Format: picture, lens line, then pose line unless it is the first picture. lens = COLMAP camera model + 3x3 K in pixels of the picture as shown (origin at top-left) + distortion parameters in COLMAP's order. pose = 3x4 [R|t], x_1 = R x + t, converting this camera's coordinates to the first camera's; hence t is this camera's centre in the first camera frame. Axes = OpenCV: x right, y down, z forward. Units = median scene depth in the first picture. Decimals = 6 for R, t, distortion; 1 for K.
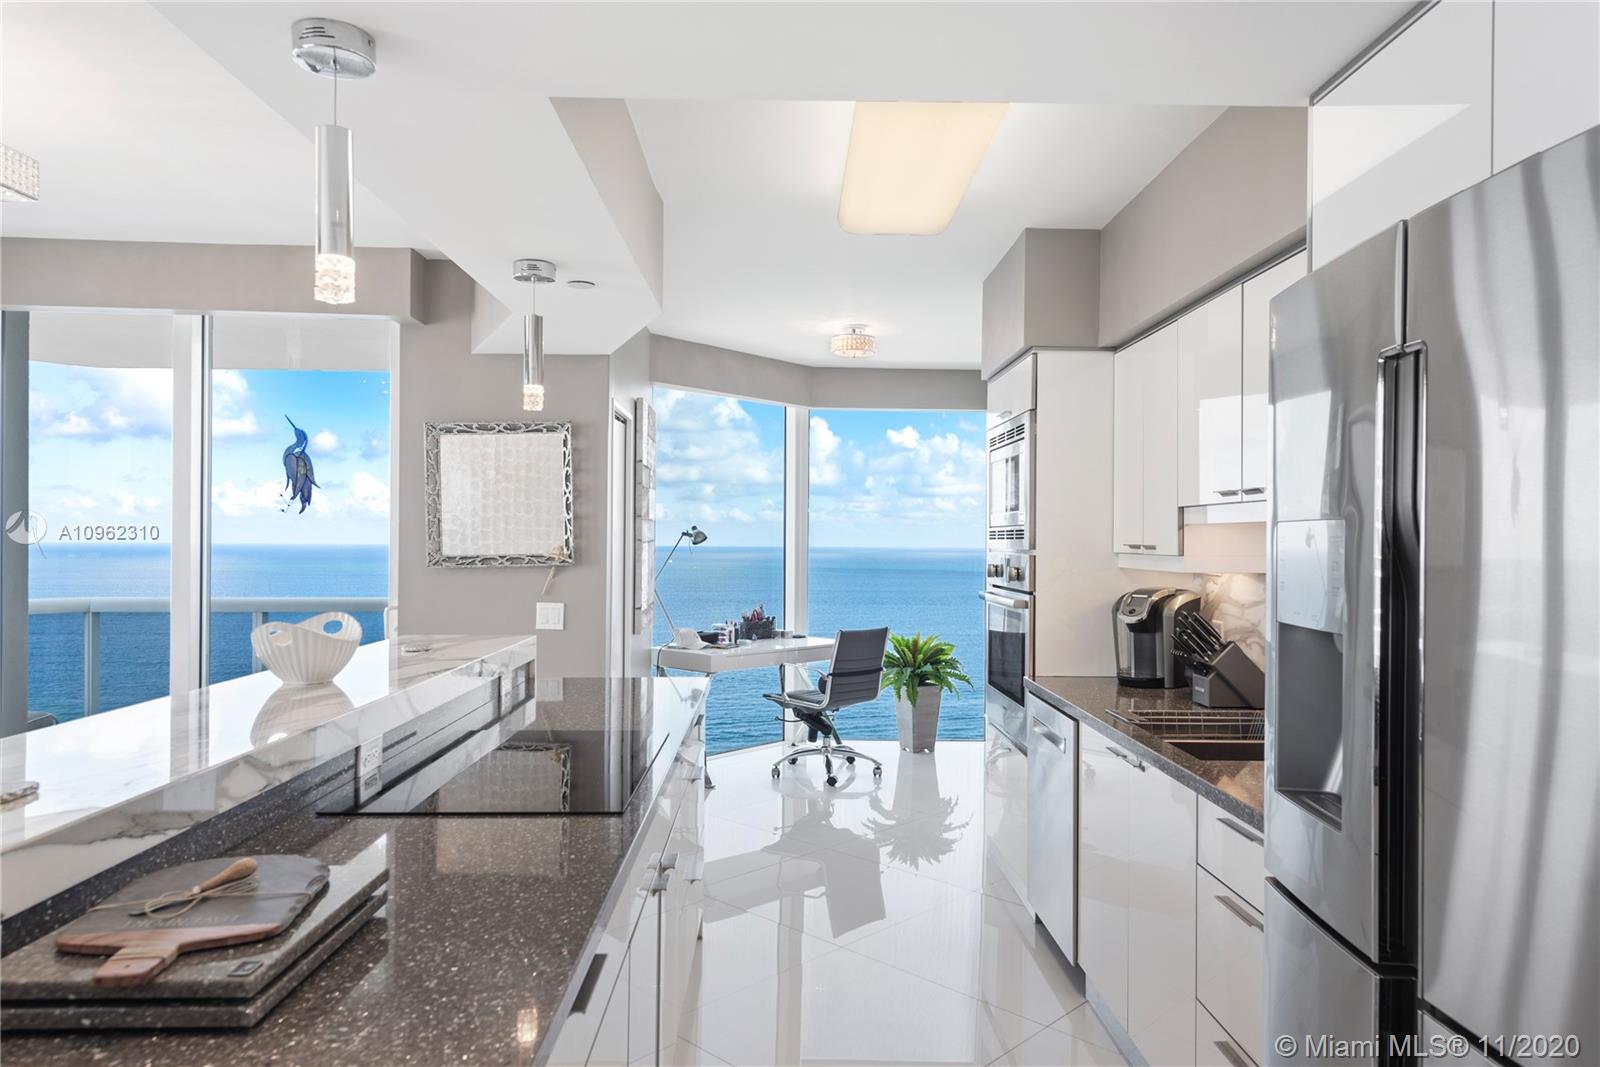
lens RADIAL K [[1060.2, 0, 797.9], [0, 1060.2, 536.5], [0, 0, 1]] dist [0.026159, 0.000352]
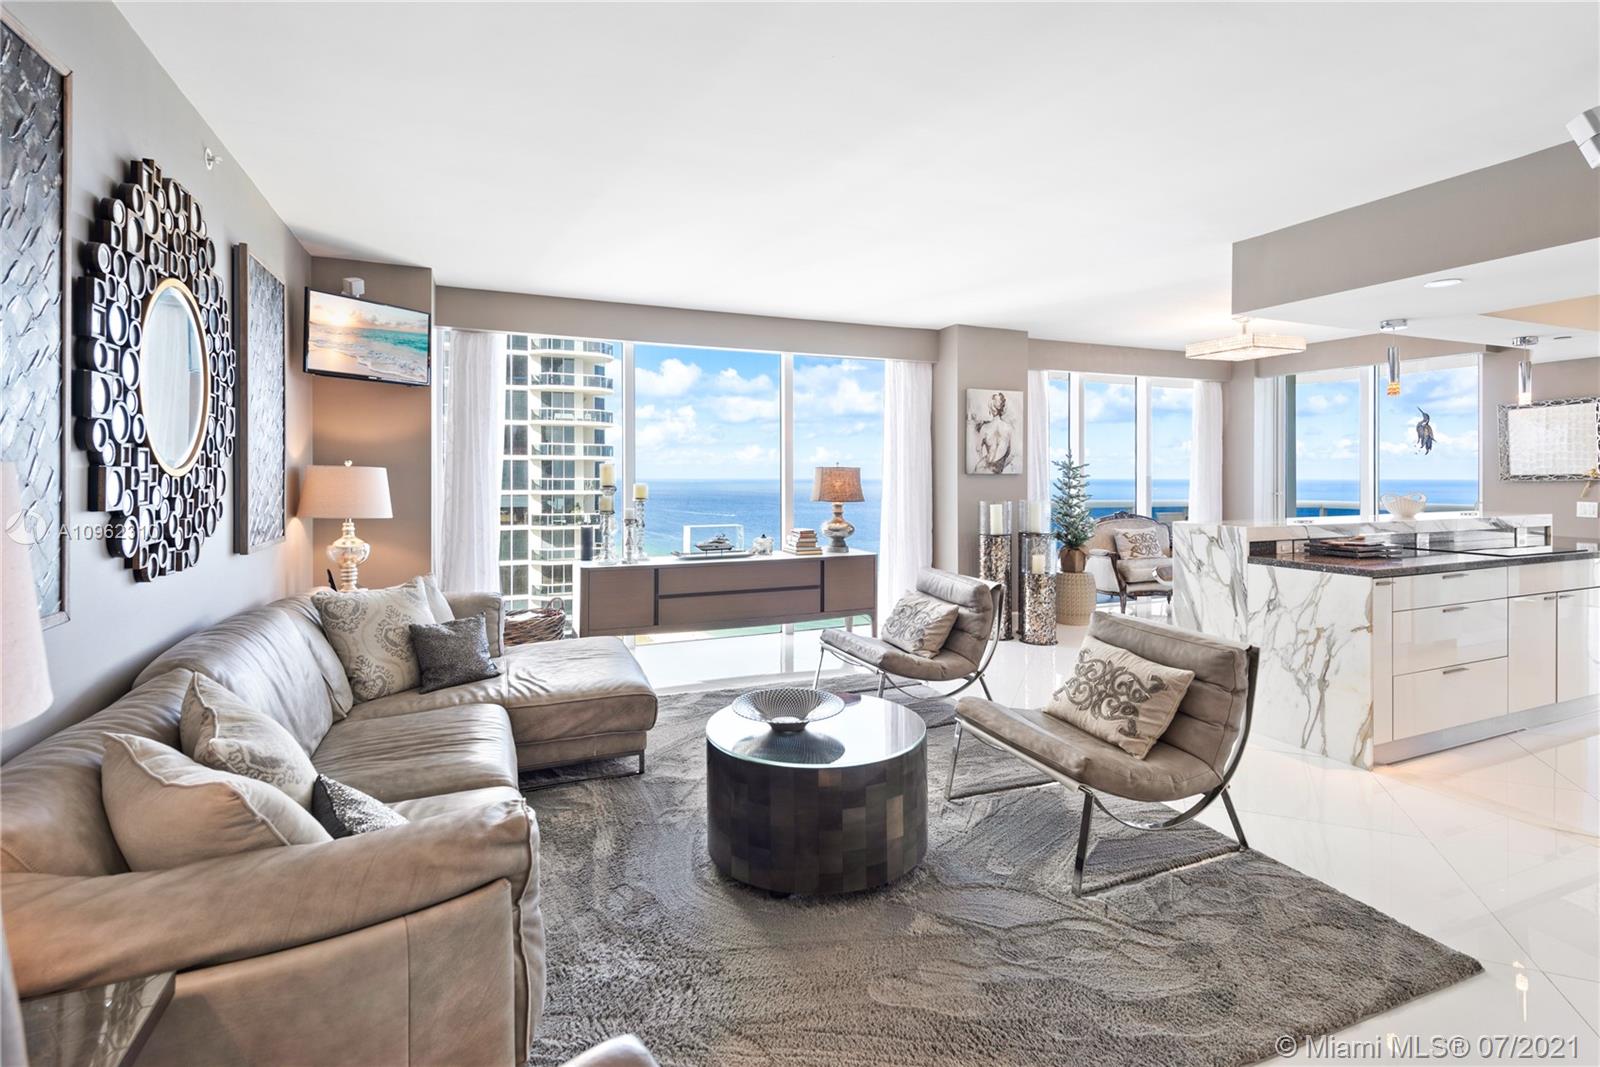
lens RADIAL K [[765.7, 0, 815.9], [0, 765.7, 476.5], [0, 0, 1]] dist [0.006324, 0.001007]
pose [[0.387569, -0.006701, -0.921816, 0.440158], [0.005690, 0.999972, -0.004877, 0.020403], [0.921823, -0.003355, 0.387596, -0.649052]]
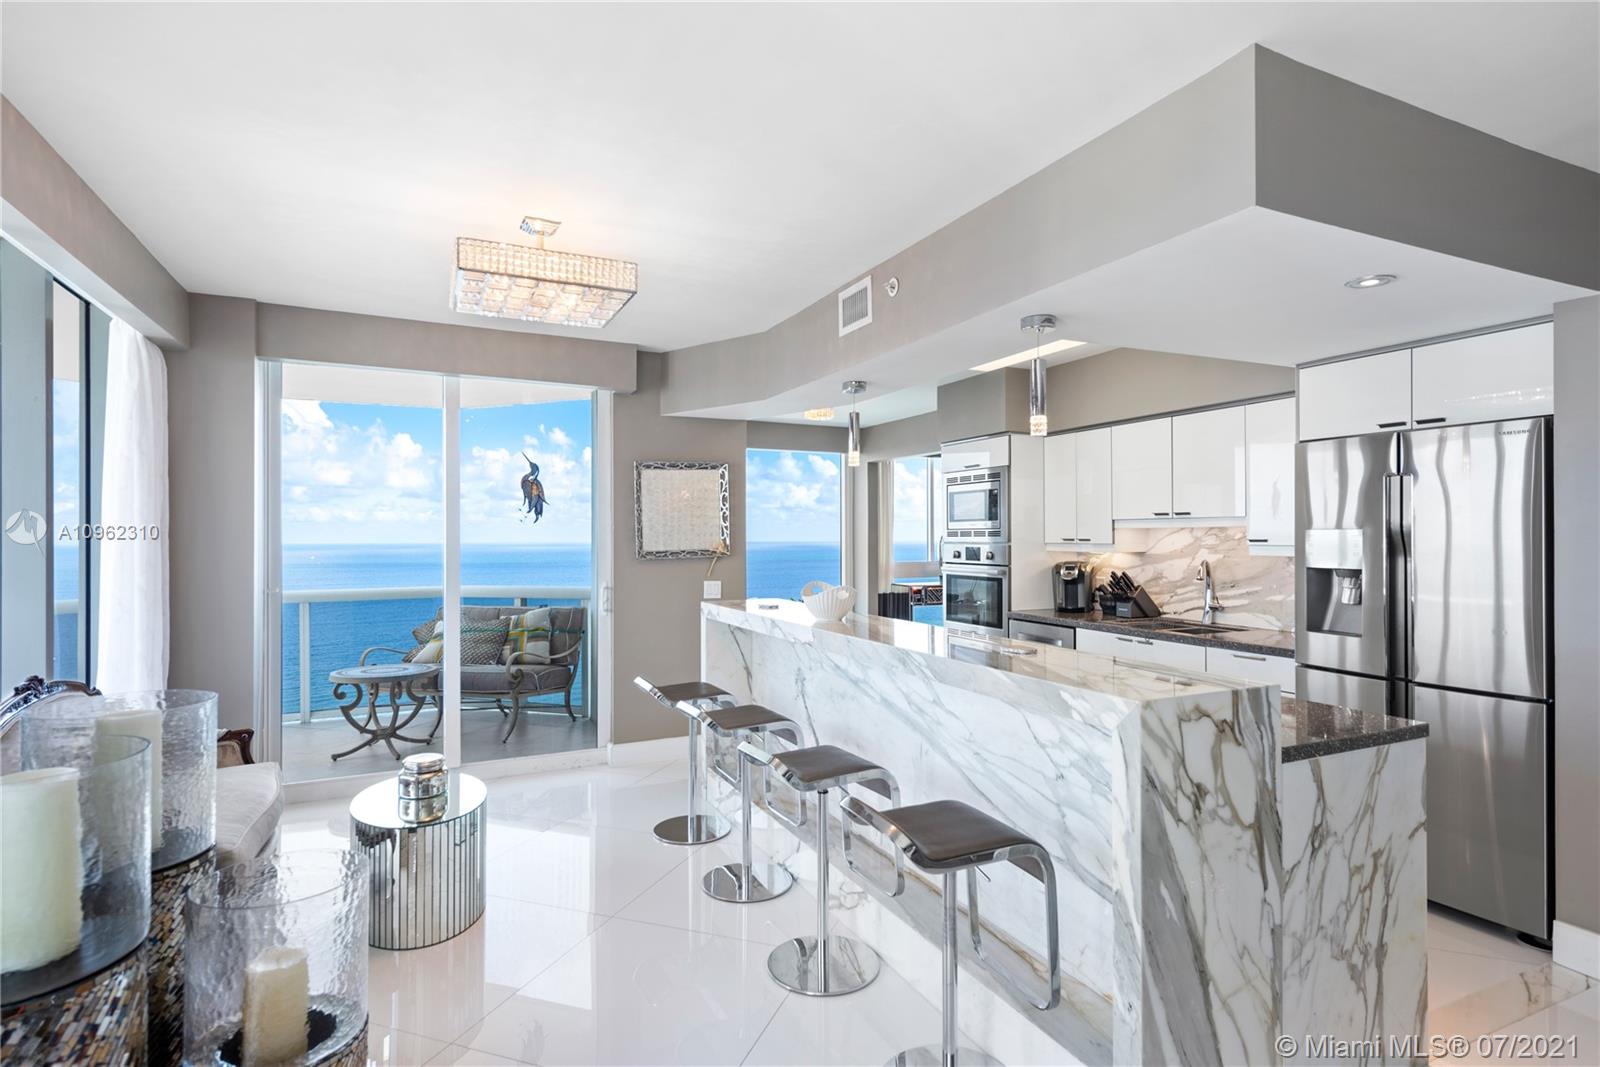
lens RADIAL K [[826.7, 0, 812.9], [0, 826.7, 529.0], [0, 0, 1]] dist [-0.000220, 0.000443]
pose [[0.913692, -0.005182, 0.406374, -0.586629], [0.008243, 0.999949, -0.005783, -0.004258], [-0.406323, 0.008634, 0.913689, -0.145461]]
